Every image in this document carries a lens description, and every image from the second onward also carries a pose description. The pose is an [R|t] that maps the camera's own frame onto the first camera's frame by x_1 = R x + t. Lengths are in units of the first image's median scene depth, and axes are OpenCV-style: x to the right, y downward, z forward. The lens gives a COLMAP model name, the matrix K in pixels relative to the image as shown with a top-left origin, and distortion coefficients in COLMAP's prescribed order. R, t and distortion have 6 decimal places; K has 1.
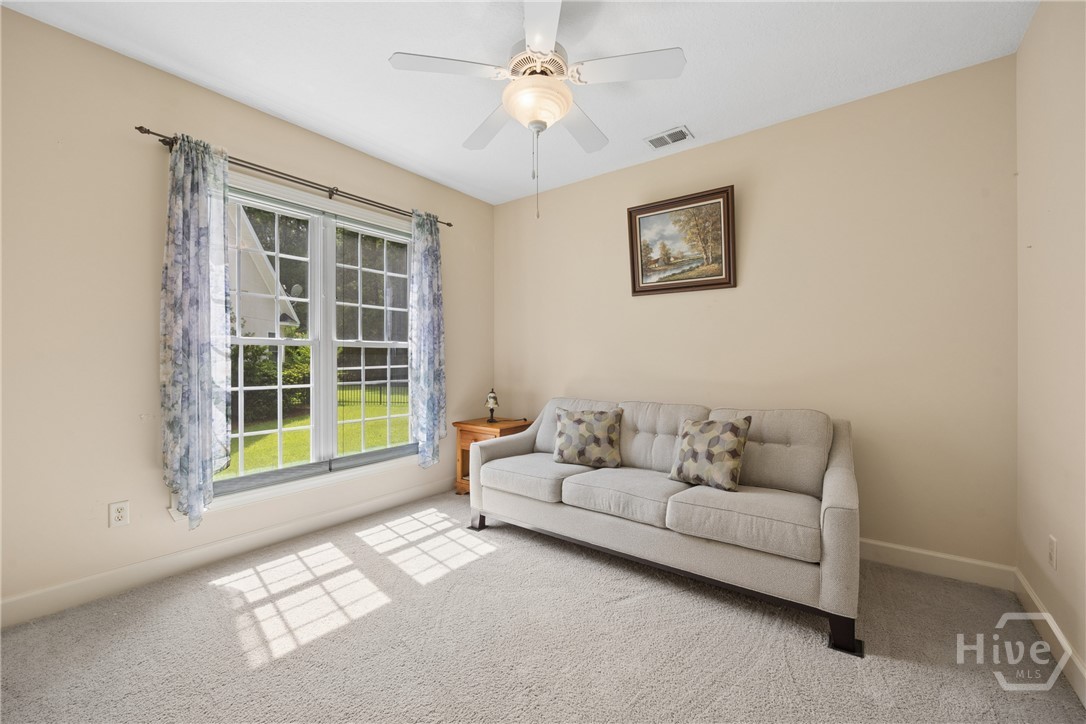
lens RADIAL K [[427.6, 0, 547.5], [0, 427.6, 359.4], [0, 0, 1]] dist [-0.008214, 0.001147]
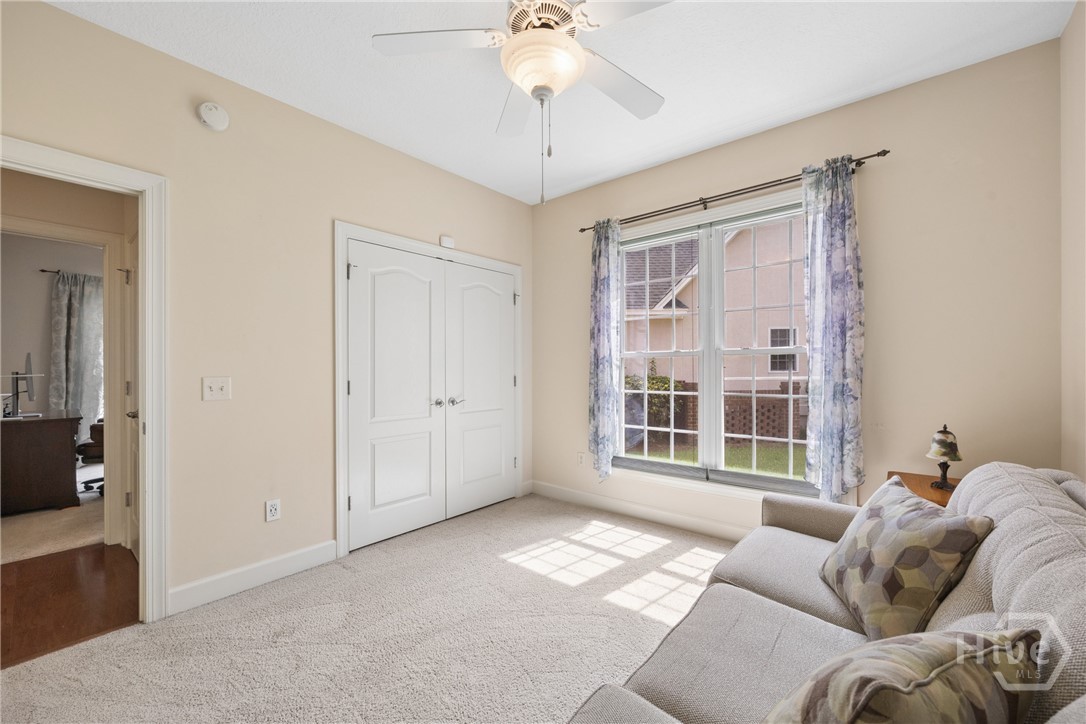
lens RADIAL K [[427.6, 0, 542.0], [0, 427.6, 366.0], [0, 0, 1]] dist [-0.008214, 0.001147]
pose [[-0.040495, -0.000476, -0.999180, 0.632569], [0.007409, 0.999972, -0.000777, -0.011091], [0.999152, -0.007435, -0.040491, 0.805364]]
